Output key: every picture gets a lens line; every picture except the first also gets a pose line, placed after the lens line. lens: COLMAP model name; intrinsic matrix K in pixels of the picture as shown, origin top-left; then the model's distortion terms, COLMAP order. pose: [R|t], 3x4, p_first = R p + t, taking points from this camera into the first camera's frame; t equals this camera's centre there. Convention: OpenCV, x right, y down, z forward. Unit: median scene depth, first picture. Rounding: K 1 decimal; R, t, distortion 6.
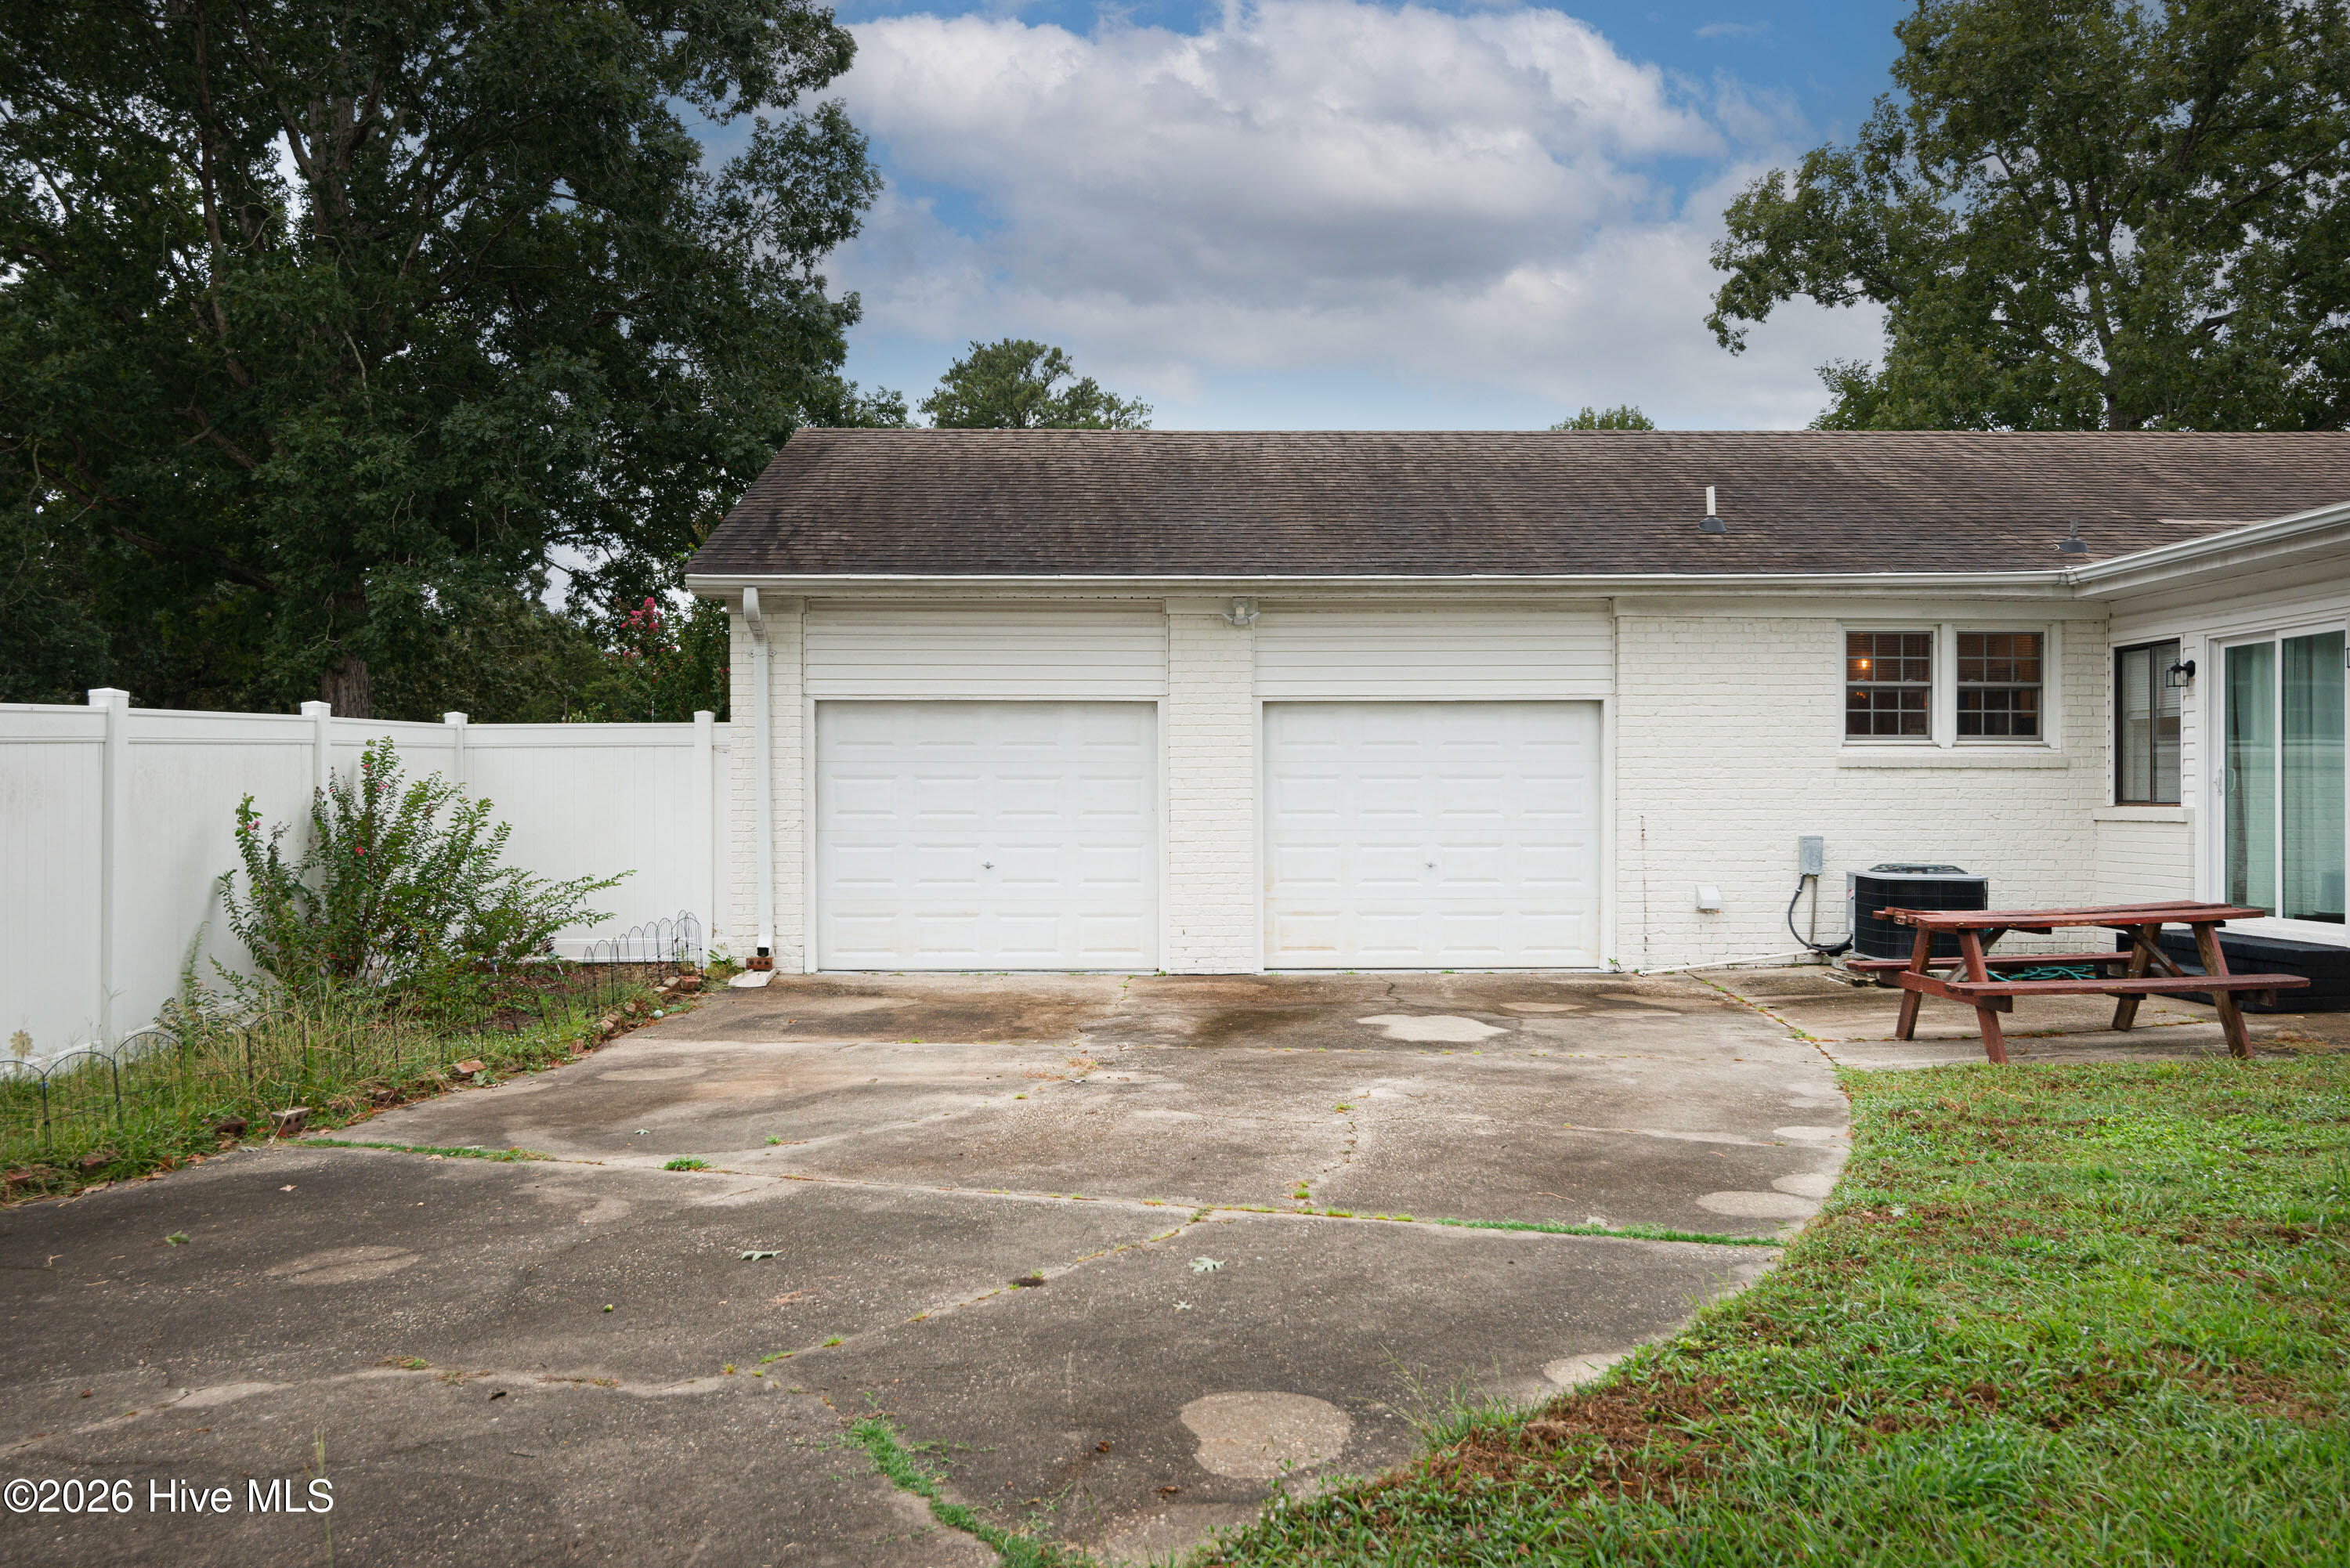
lens RADIAL K [[1820.3, 0, 1175.3], [0, 1820.3, 790.7], [0, 0, 1]] dist [-0.003202, 0.016546]
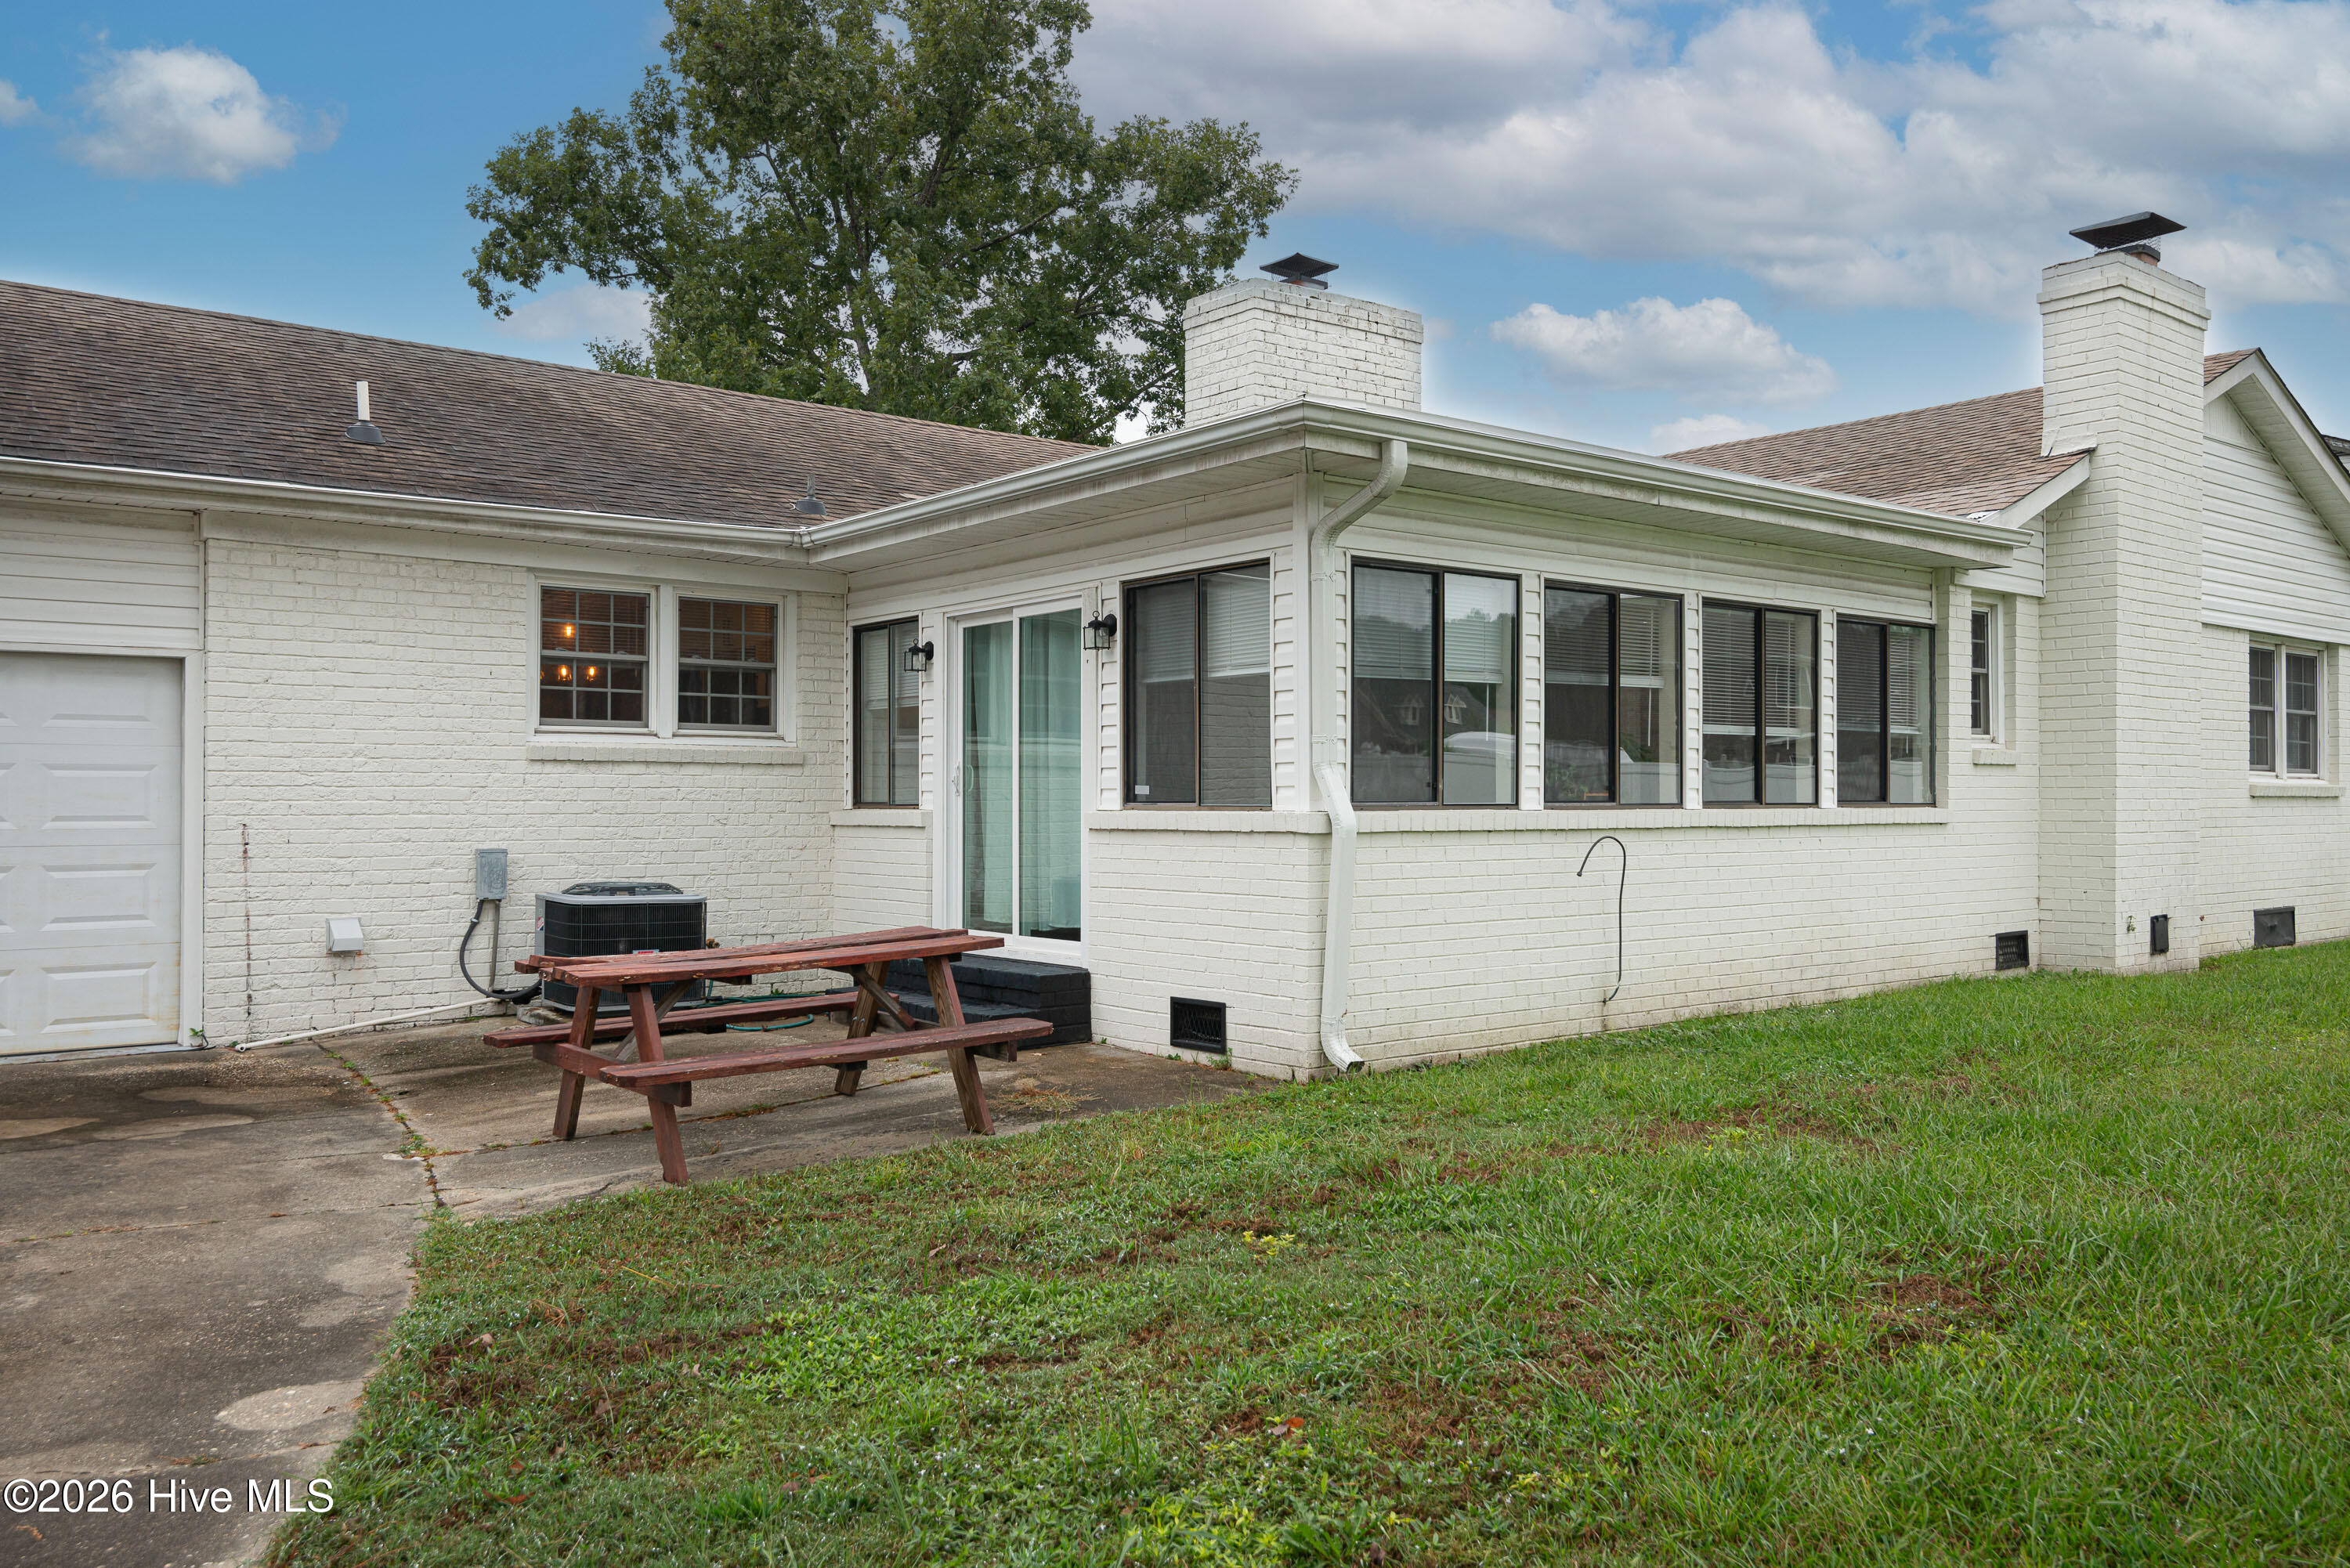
lens RADIAL K [[1820.3, 0, 1175.3], [0, 1820.3, 790.7], [0, 0, 1]] dist [-0.003202, 0.016546]
pose [[0.803826, 0.004255, 0.594849, 0.124099], [-0.001794, 0.999987, -0.004729, 0.003552], [-0.594862, 0.002734, 0.803824, 0.212501]]
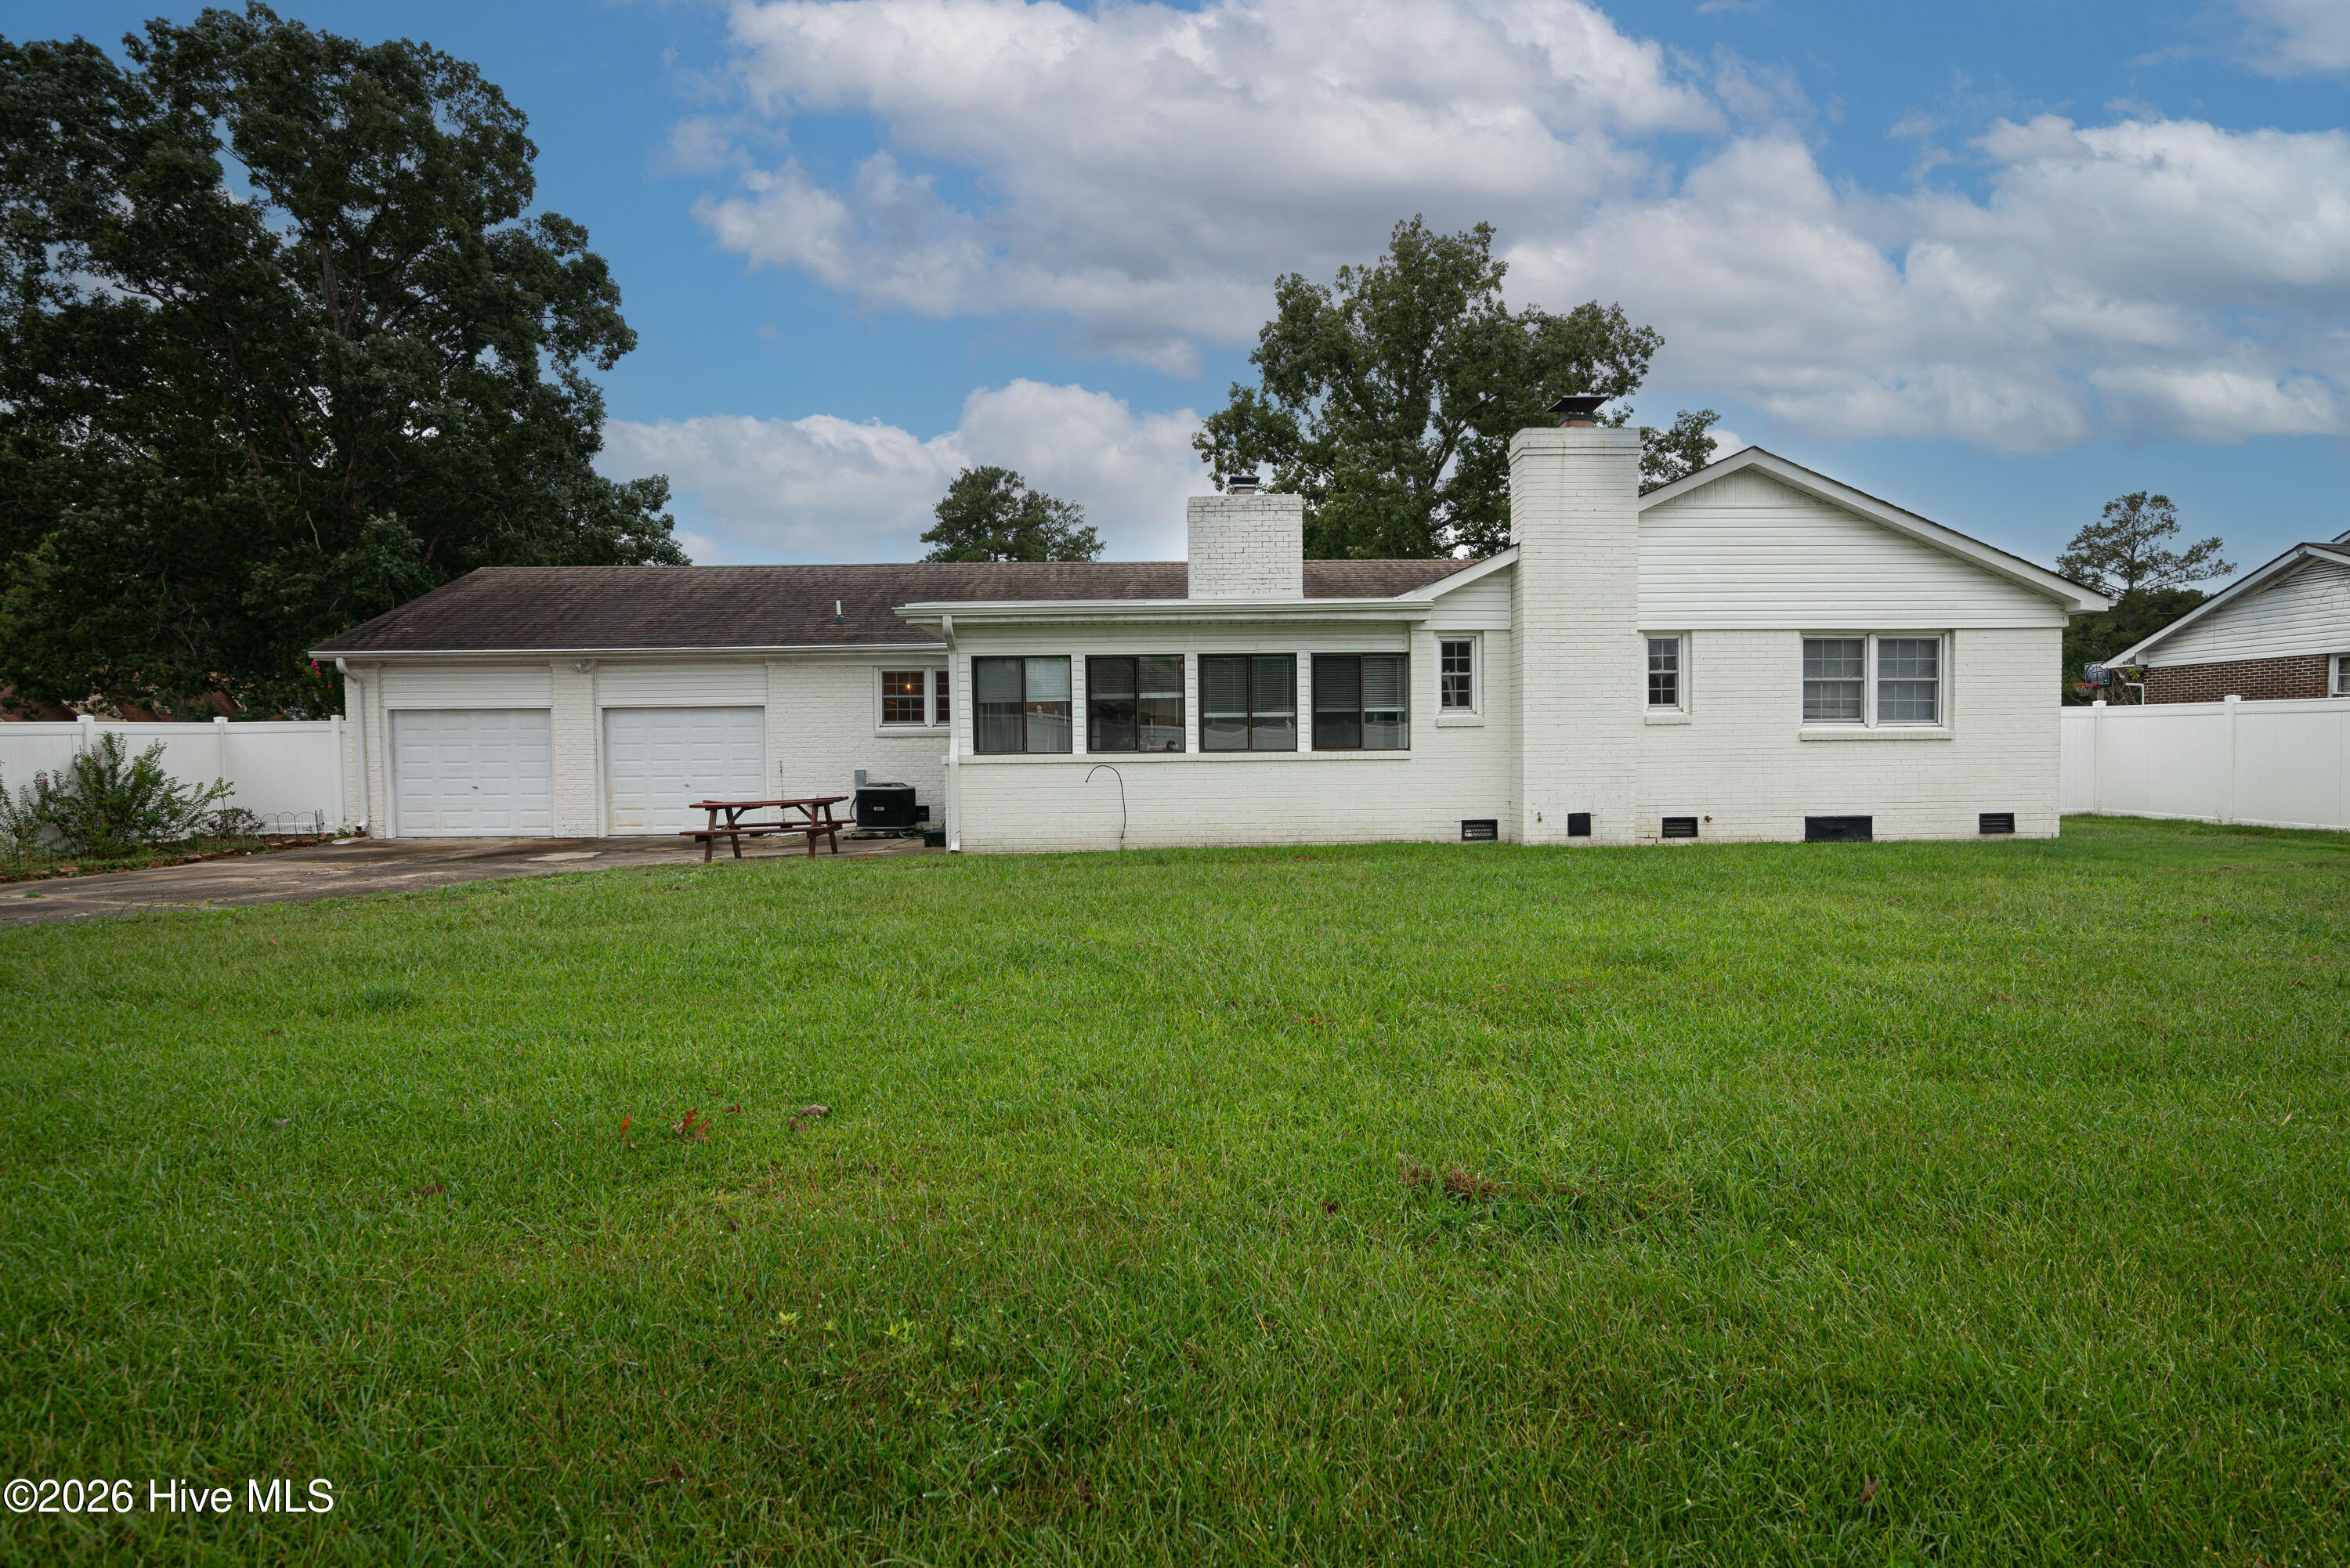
lens RADIAL K [[1180.3, 0, 1175.0], [0, 1180.3, 784.0], [0, 0, 1]] dist [0.001443, 0.000160]
pose [[0.999786, -0.008719, -0.018786, 0.734212], [0.009318, 0.999444, 0.032022, 0.001020], [0.018497, -0.032190, 0.999311, -0.354403]]
